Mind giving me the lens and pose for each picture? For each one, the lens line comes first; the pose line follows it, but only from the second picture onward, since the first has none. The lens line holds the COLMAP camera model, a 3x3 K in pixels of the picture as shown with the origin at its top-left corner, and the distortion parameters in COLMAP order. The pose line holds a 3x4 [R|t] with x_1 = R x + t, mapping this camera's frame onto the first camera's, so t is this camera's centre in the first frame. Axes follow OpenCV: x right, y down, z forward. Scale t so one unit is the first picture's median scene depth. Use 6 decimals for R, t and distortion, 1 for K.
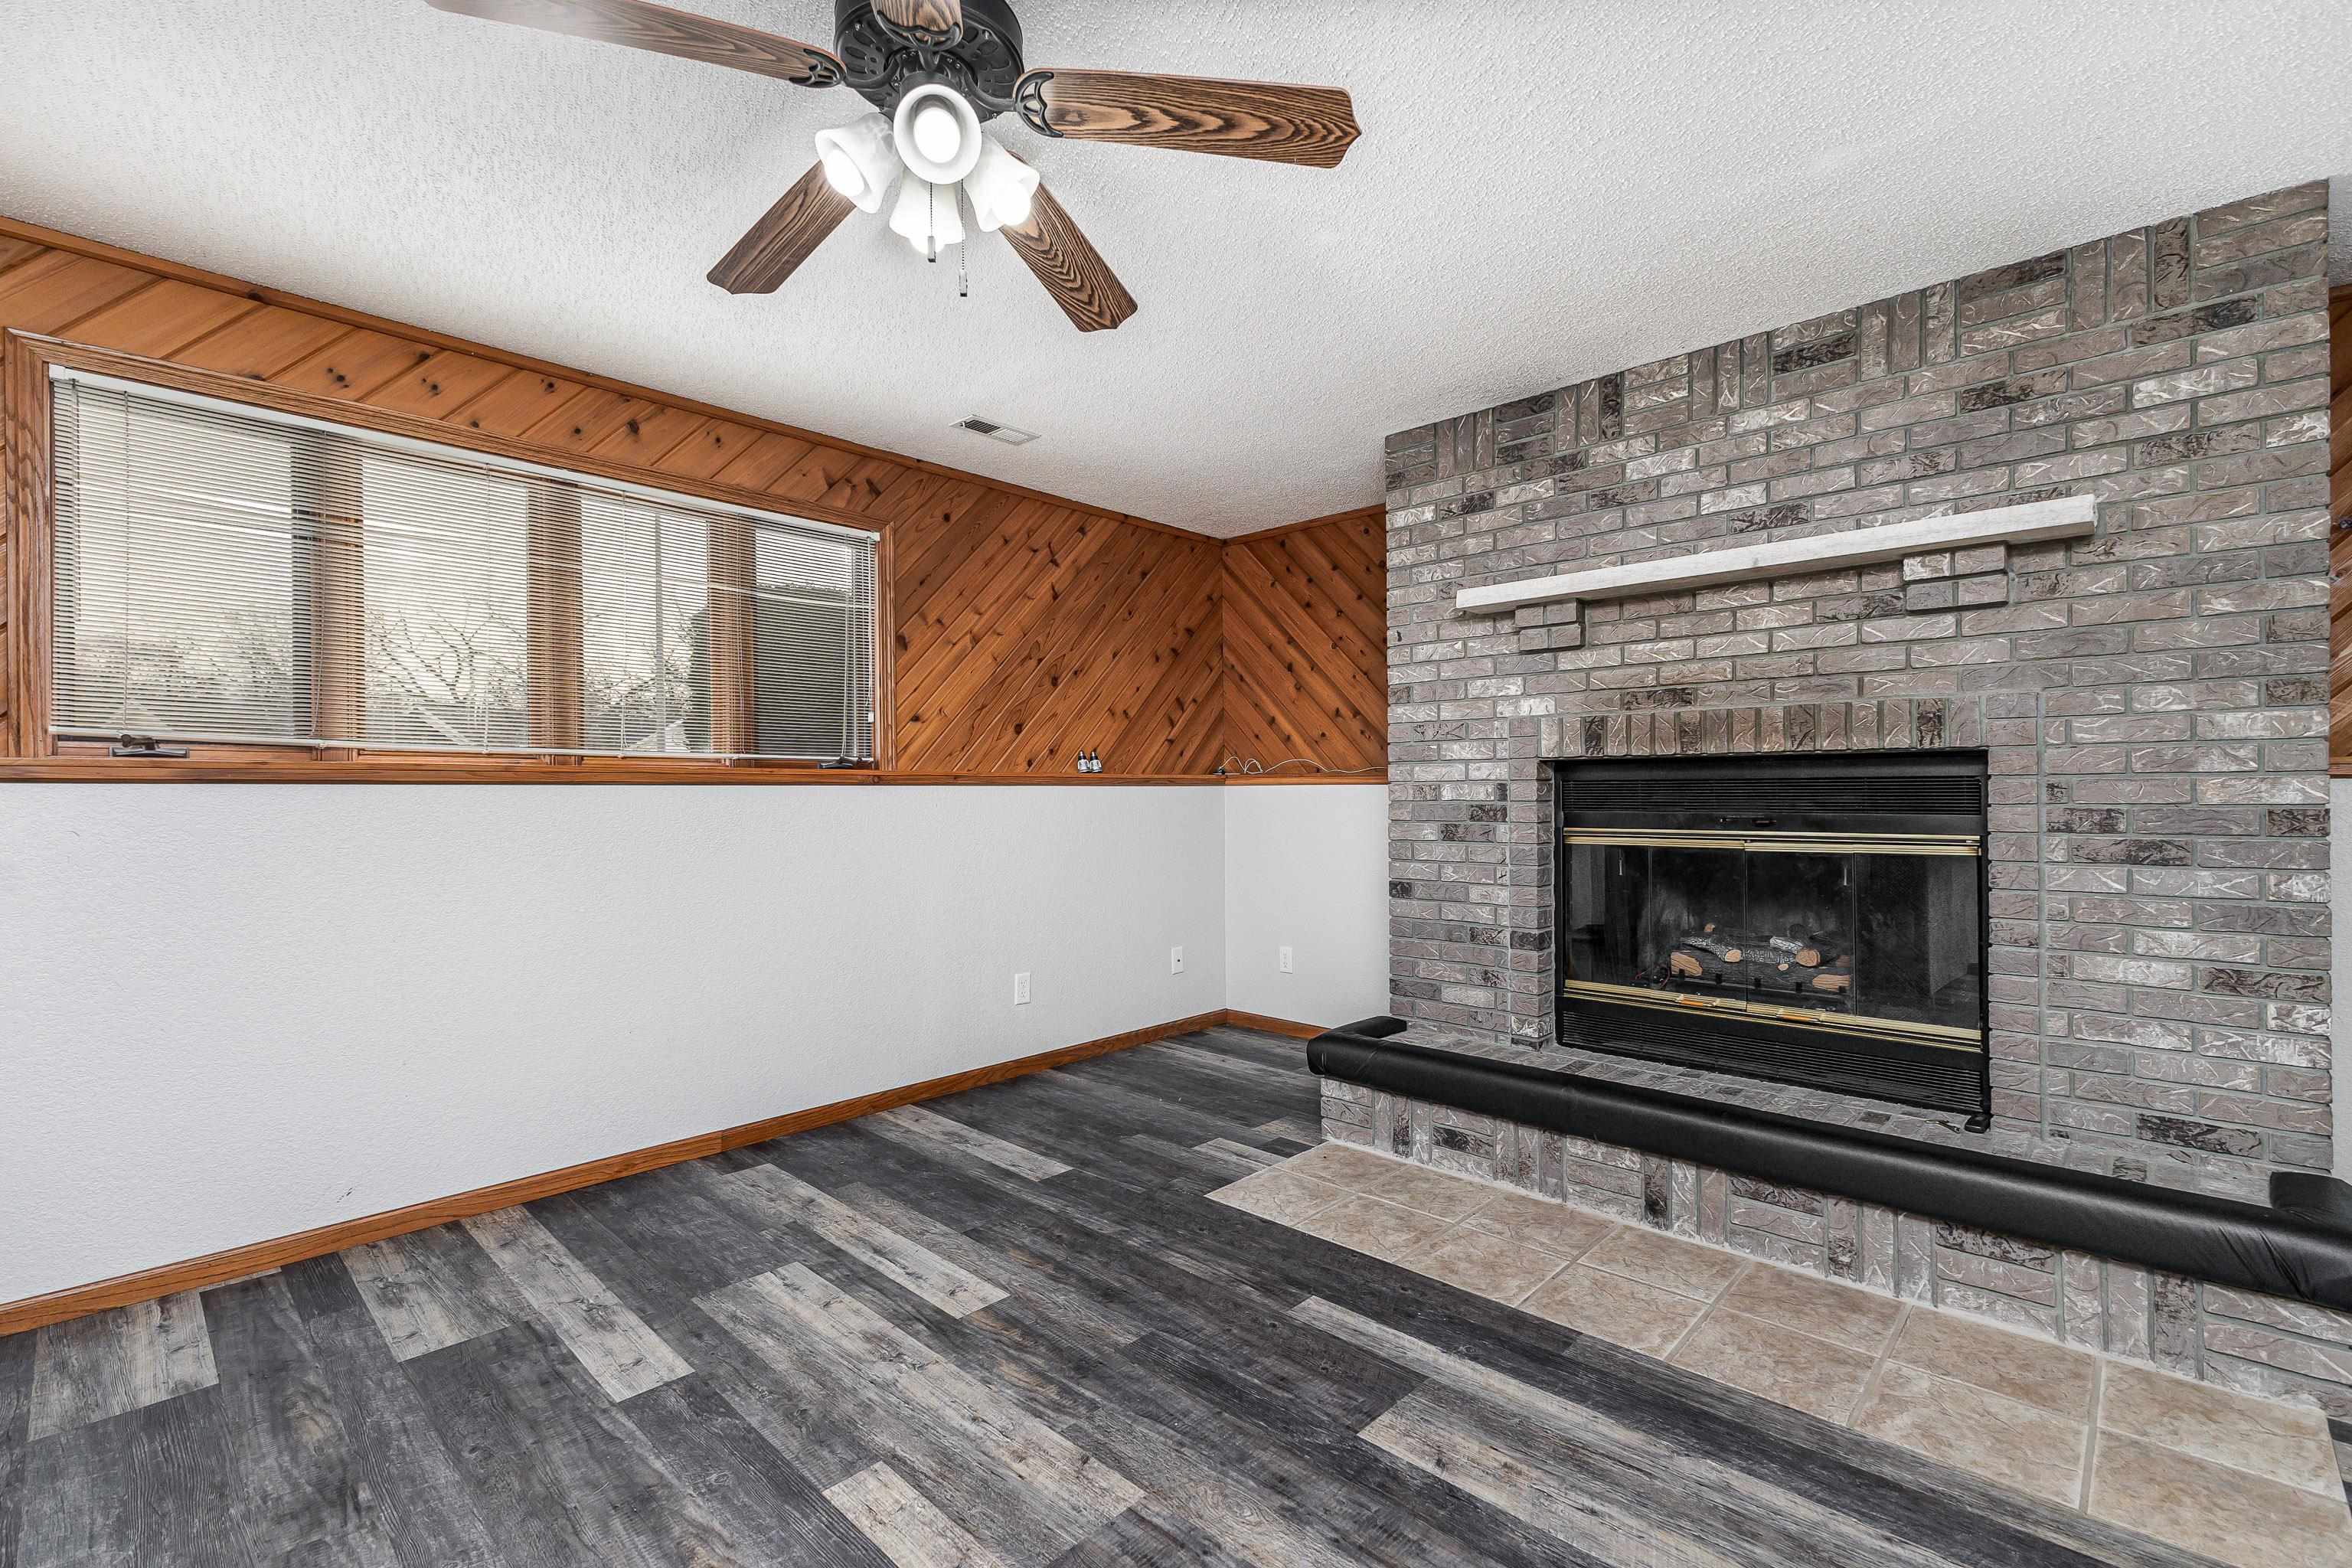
lens RADIAL K [[1032.2, 0, 1178.0], [0, 1032.2, 794.4], [0, 0, 1]] dist [0.007881, -0.000623]
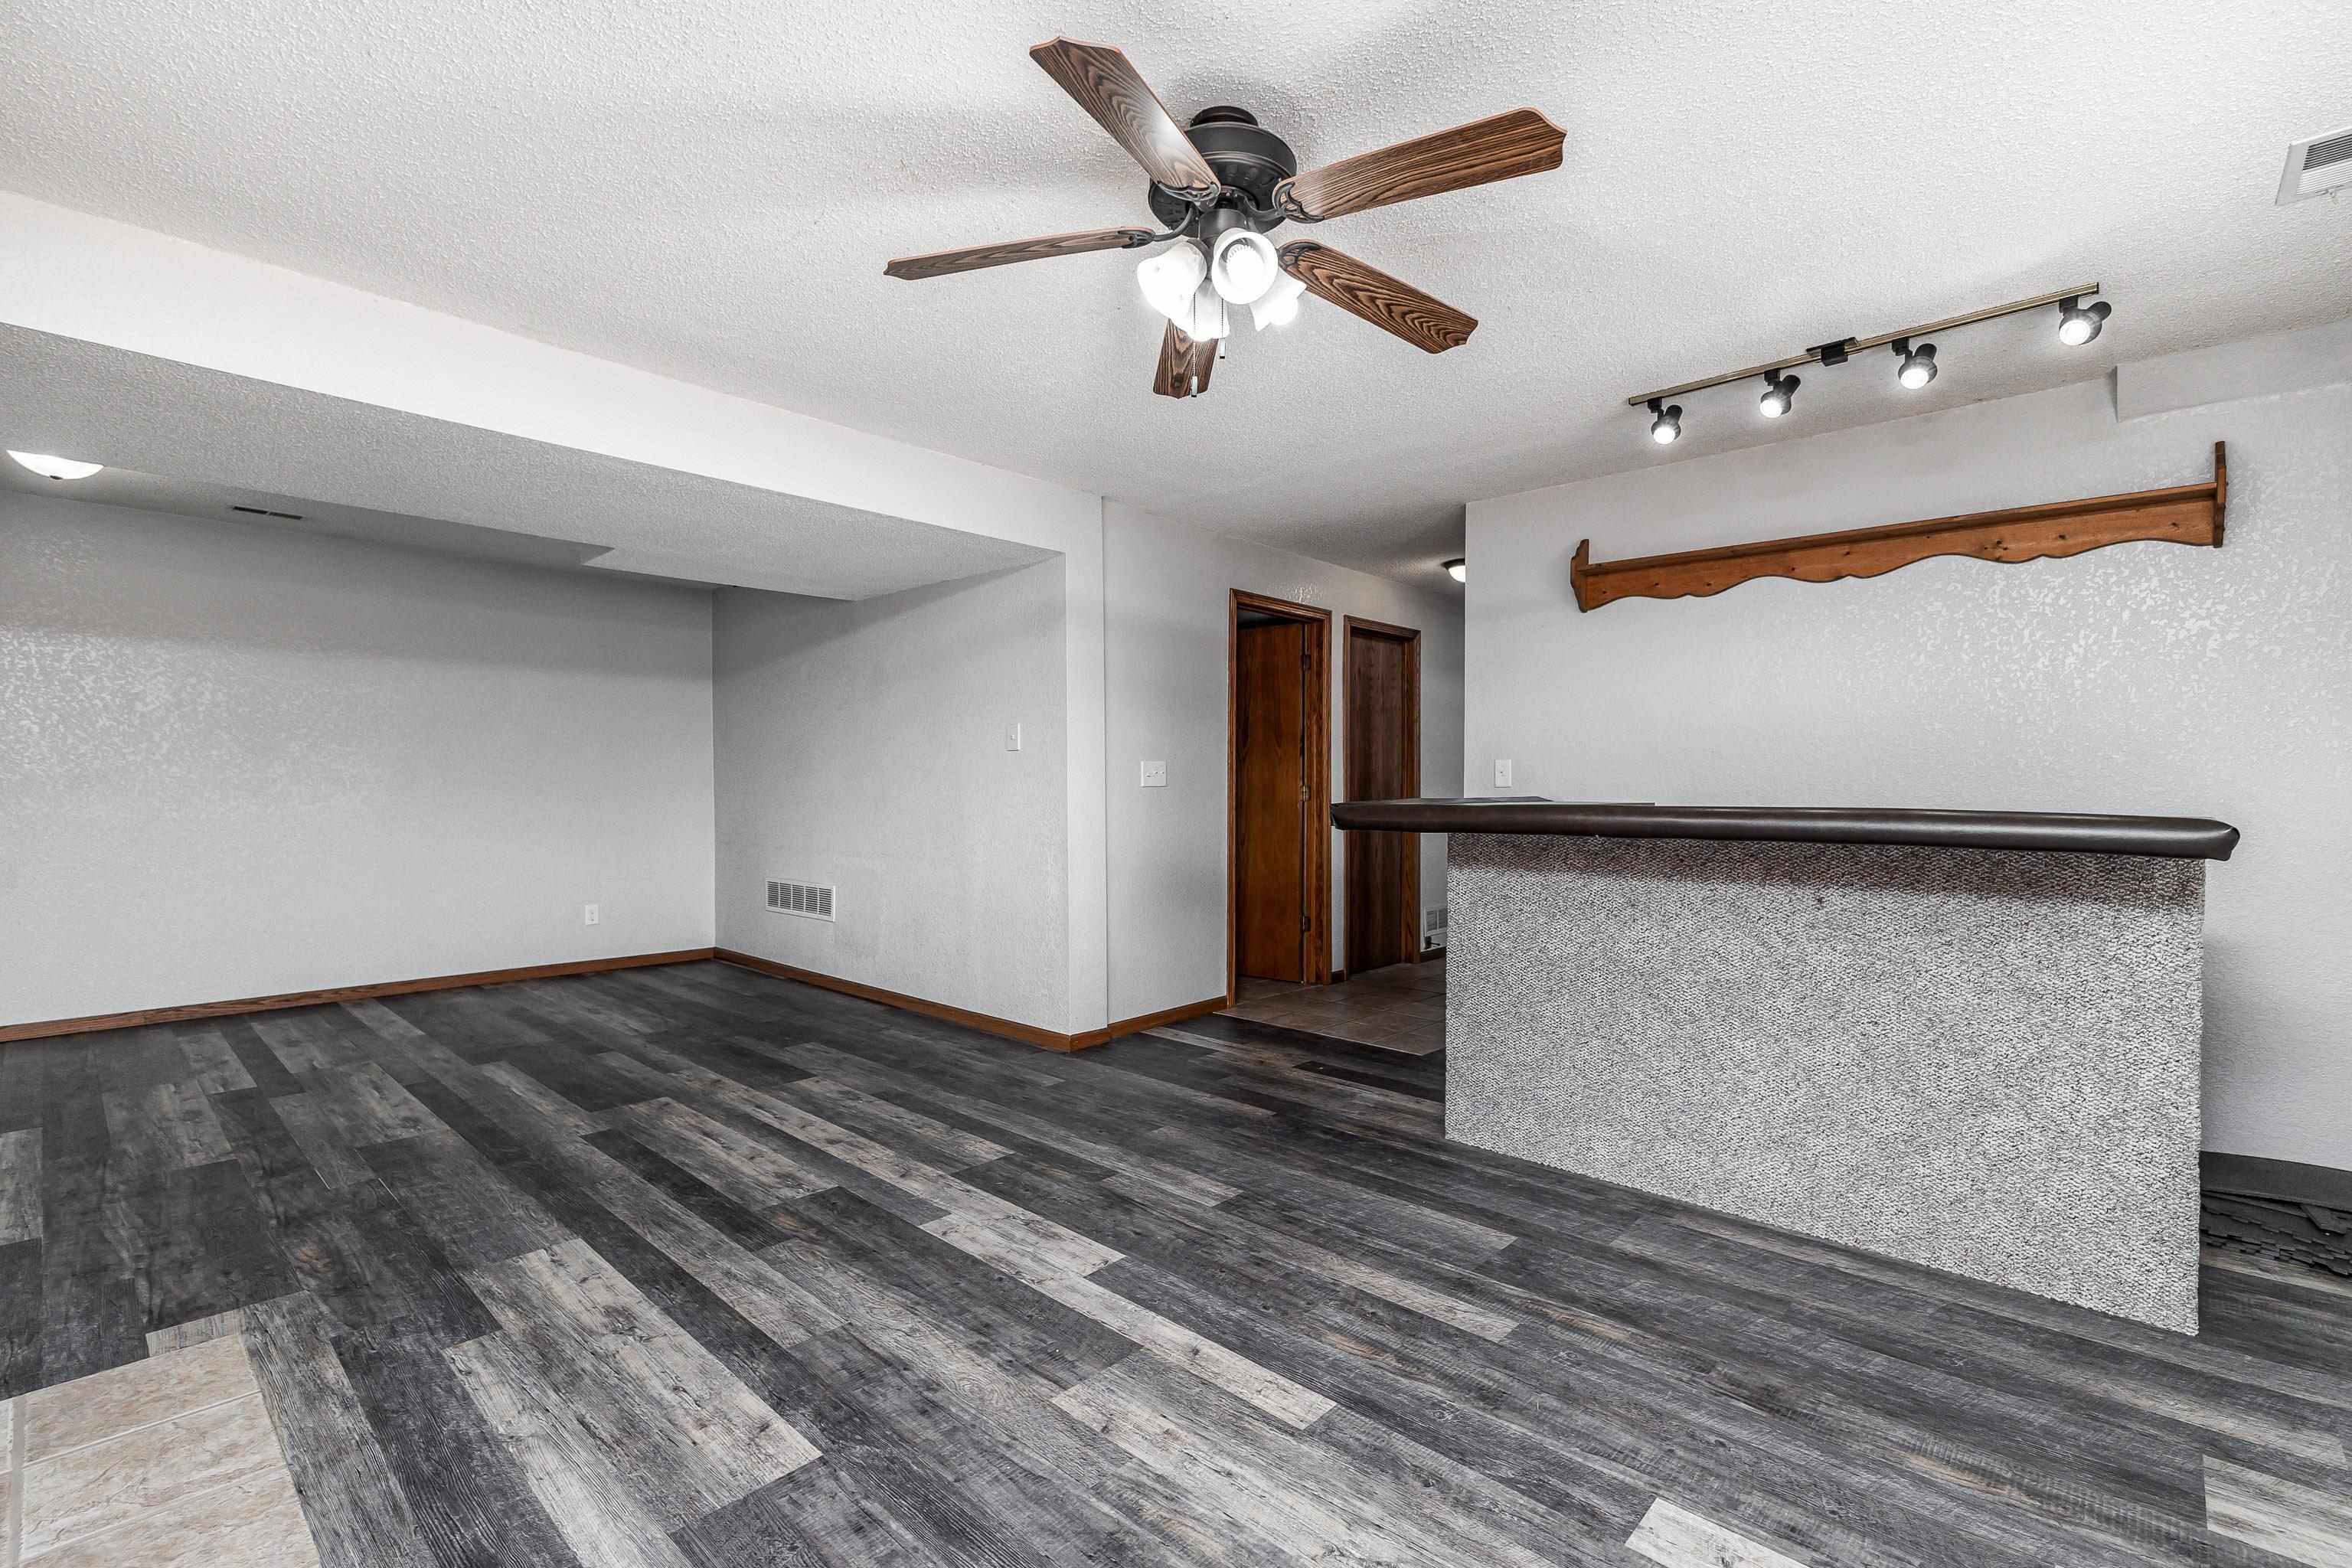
lens RADIAL K [[1032.2, 0, 1178.0], [0, 1032.2, 794.4], [0, 0, 1]] dist [0.007881, -0.000623]
pose [[-0.999930, 0.001690, -0.011709, -0.148611], [0.001597, 0.999967, 0.007922, 0.000661], [0.011722, 0.007902, -0.999900, 1.993221]]
